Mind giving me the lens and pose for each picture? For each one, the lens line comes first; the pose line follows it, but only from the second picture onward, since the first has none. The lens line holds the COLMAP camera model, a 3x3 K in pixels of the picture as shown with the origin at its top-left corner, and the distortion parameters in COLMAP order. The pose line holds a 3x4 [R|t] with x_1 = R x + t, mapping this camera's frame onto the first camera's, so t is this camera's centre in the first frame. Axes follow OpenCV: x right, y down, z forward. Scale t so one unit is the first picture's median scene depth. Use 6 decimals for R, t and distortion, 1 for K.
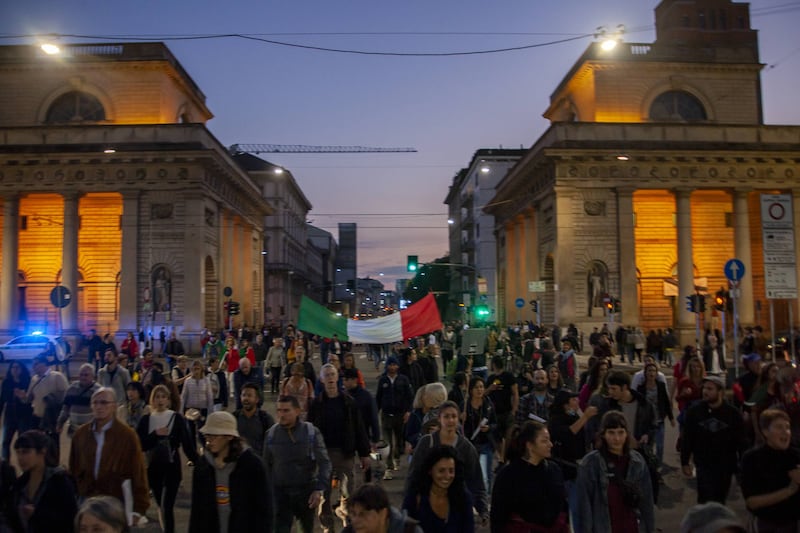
lens RADIAL K [[962.8, 0, 400.0], [0, 962.8, 266.5], [0, 0, 1]] dist [0.004227, -0.007418]
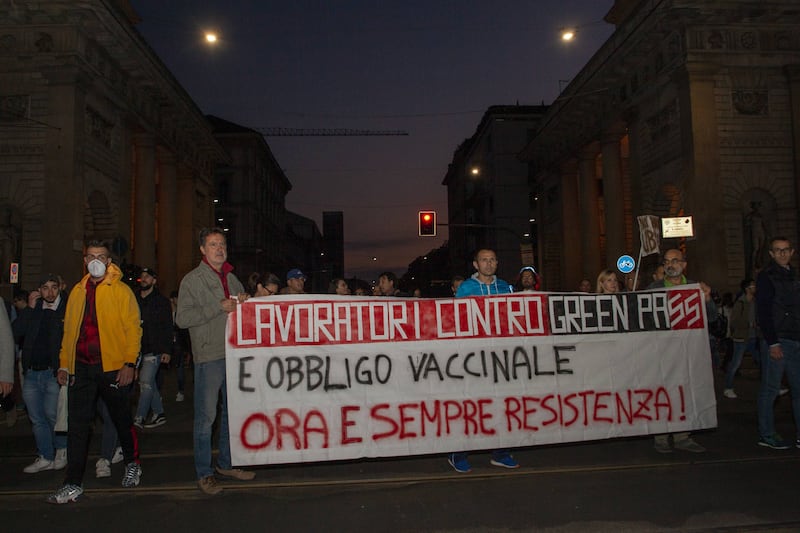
lens RADIAL K [[689.0, 0, 399.1], [0, 689.0, 276.2], [0, 0, 1]] dist [0.011795, 0.003568]
pose [[0.999122, -0.009128, 0.040893, -0.025053], [0.010204, 0.999605, -0.026187, 0.042919], [-0.040638, 0.026581, 0.998820, 0.452430]]
